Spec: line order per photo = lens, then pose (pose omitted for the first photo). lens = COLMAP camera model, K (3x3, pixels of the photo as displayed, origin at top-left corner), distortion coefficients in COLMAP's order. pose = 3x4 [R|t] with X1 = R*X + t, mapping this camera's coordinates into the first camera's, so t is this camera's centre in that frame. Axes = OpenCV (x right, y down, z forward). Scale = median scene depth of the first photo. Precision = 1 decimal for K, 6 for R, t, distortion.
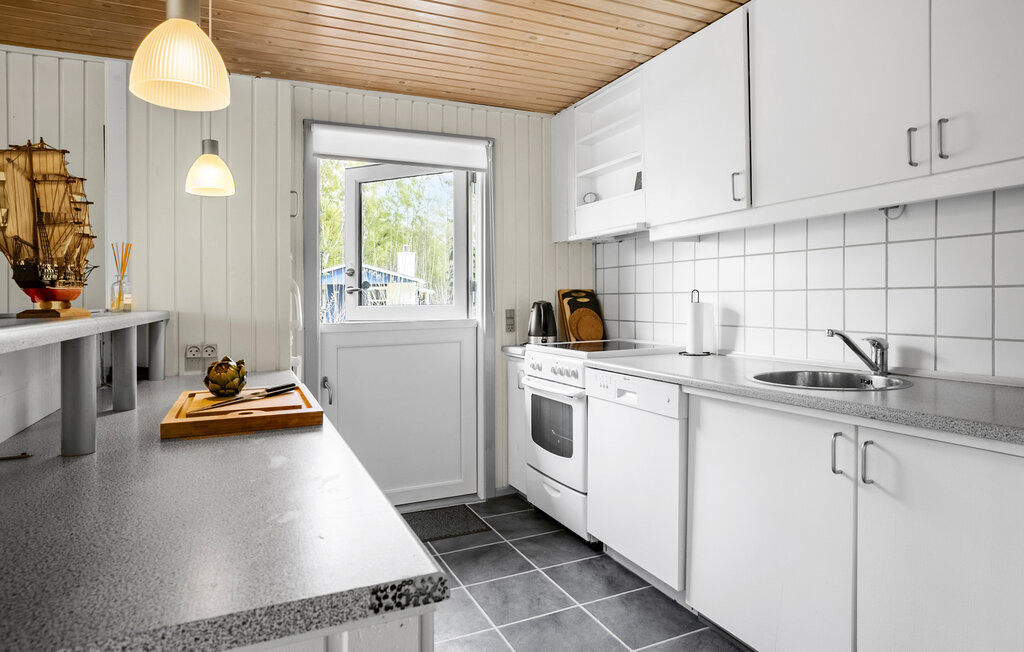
lens RADIAL K [[598.6, 0, 491.9], [0, 598.6, 309.2], [0, 0, 1]] dist [-0.027132, 0.005269]
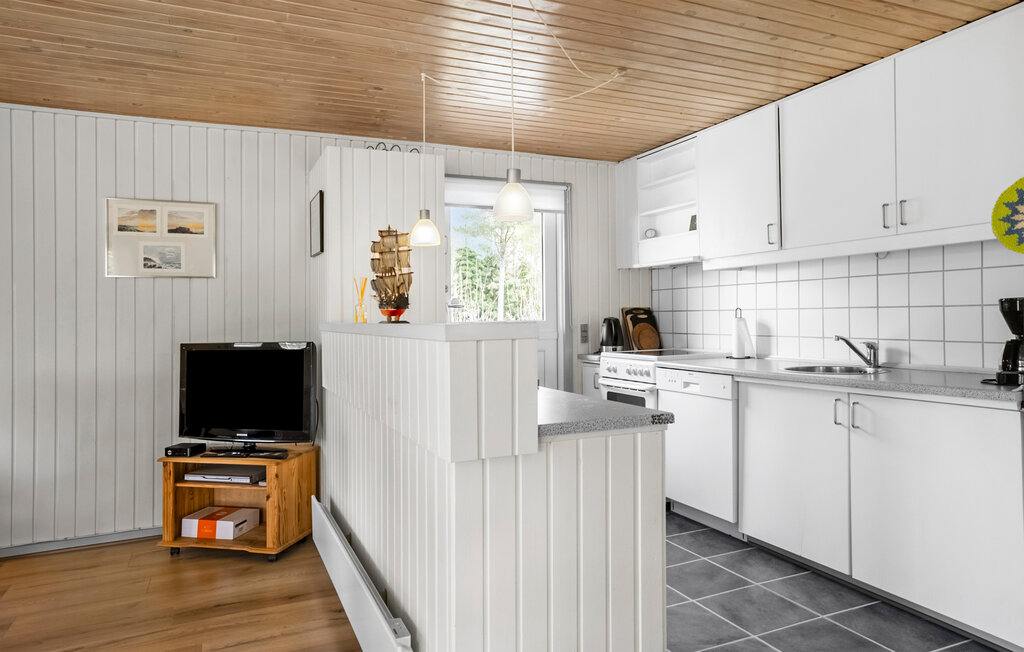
lens RADIAL K [[668.7, 0, 511.7], [0, 668.7, 314.8], [0, 0, 1]] dist [0.009396, -0.001072]
pose [[0.999629, -0.001588, 0.027175, -0.209832], [0.002131, 0.999798, -0.019961, 0.010857], [-0.027138, 0.020012, 0.999431, -0.481623]]
